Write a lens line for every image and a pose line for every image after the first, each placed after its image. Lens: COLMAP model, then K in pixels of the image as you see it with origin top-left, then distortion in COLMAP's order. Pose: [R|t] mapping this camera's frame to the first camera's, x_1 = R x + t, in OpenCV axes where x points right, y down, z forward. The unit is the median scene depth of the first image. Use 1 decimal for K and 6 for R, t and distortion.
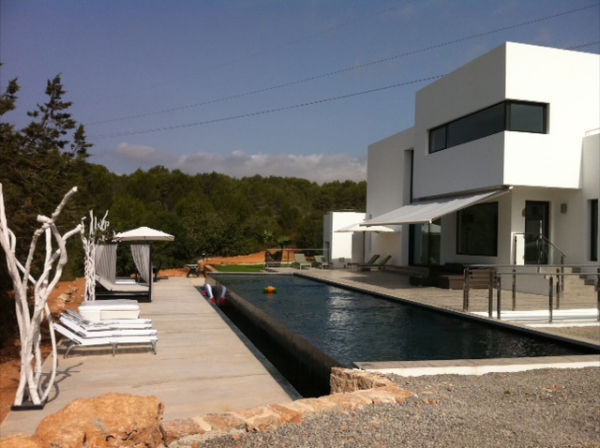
lens RADIAL K [[556.4, 0, 302.1], [0, 556.4, 228.8], [0, 0, 1]] dist [-0.009670, 0.000000]
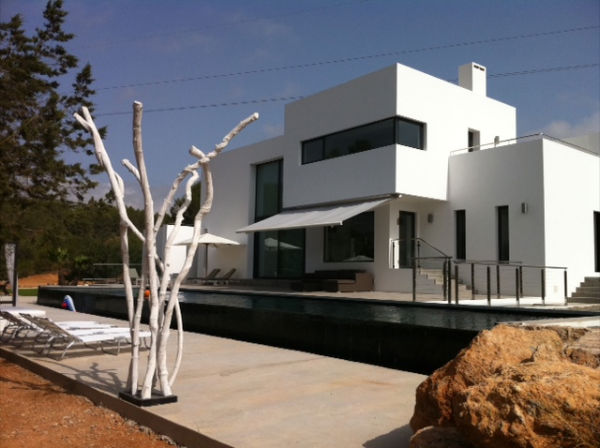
lens RADIAL K [[556.4, 0, 297.3], [0, 556.4, 227.3], [0, 0, 1]] dist [-0.009670, 0.000000]
pose [[0.908411, 0.031234, 0.416910, -0.256740], [-0.007448, 0.998256, -0.058560, 0.052112], [-0.418012, 0.050092, 0.907059, 0.092143]]
